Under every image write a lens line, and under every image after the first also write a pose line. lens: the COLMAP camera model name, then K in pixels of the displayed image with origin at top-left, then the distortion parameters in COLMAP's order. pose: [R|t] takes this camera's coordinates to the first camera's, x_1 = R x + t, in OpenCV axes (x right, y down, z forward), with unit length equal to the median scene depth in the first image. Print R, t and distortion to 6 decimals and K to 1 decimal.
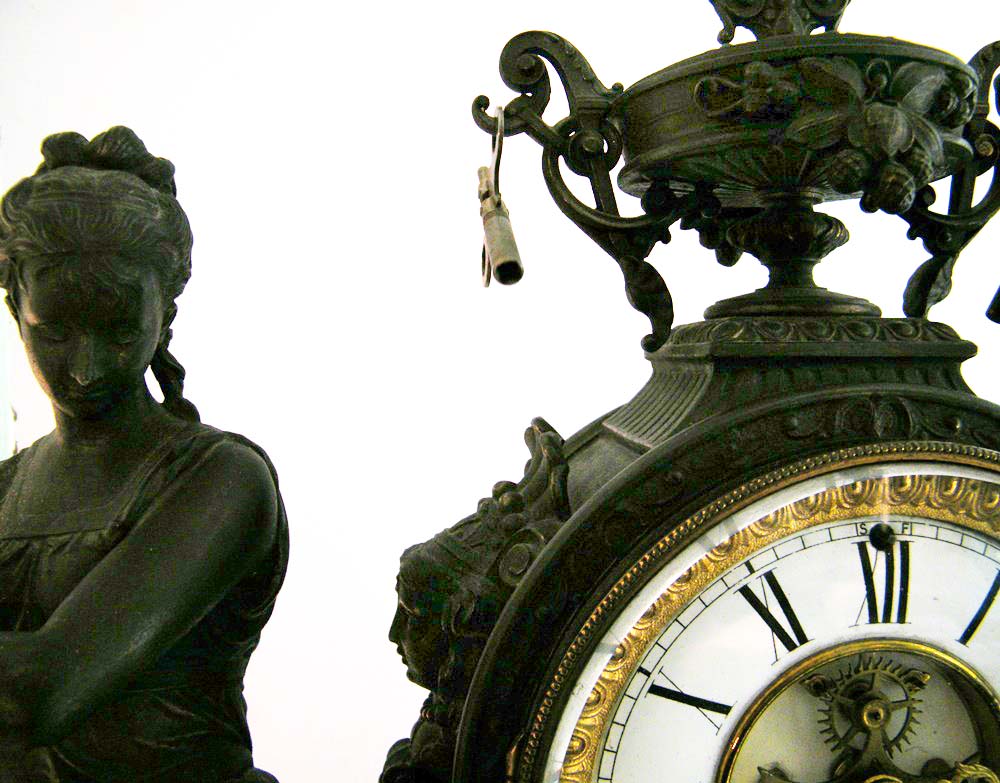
lens RADIAL K [[865.4, 0, 505.4], [0, 865.4, 374.1], [0, 0, 1]] dist [-0.149288, 0.058690]
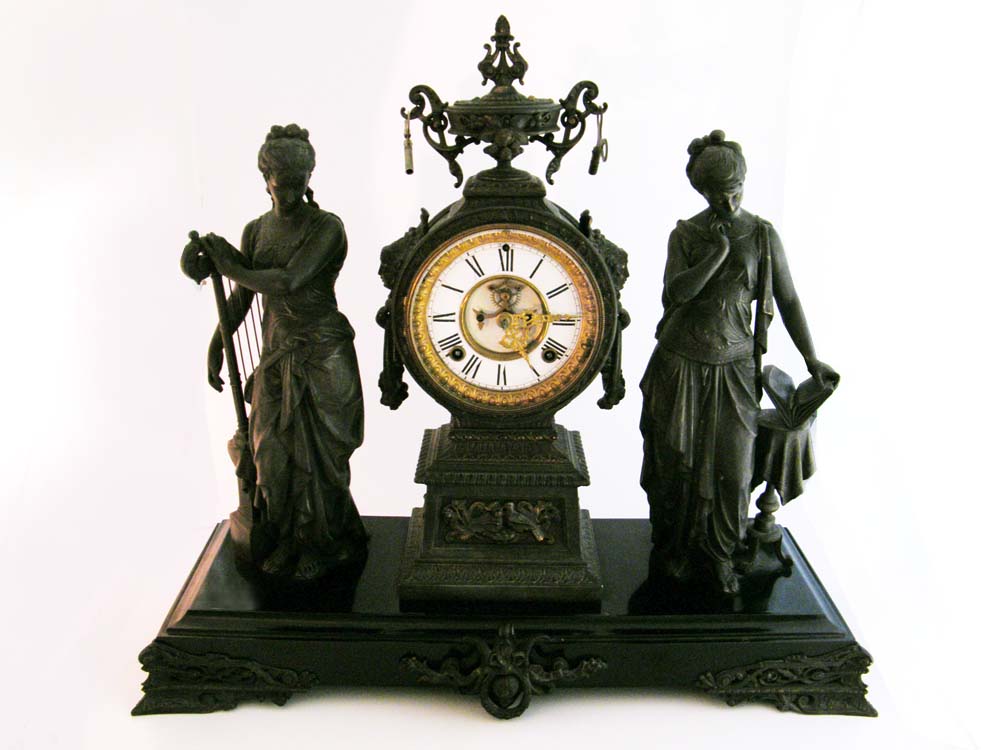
lens RADIAL K [[874.3, 0, 453.3], [0, 874.3, 356.4], [0, 0, 1]] dist [-0.184759, 0.019605]
pose [[0.993034, 0.036539, -0.112018, 0.632745], [0.000224, 0.950113, 0.311907, -0.513825], [0.117826, -0.309759, 0.943486, -2.622774]]
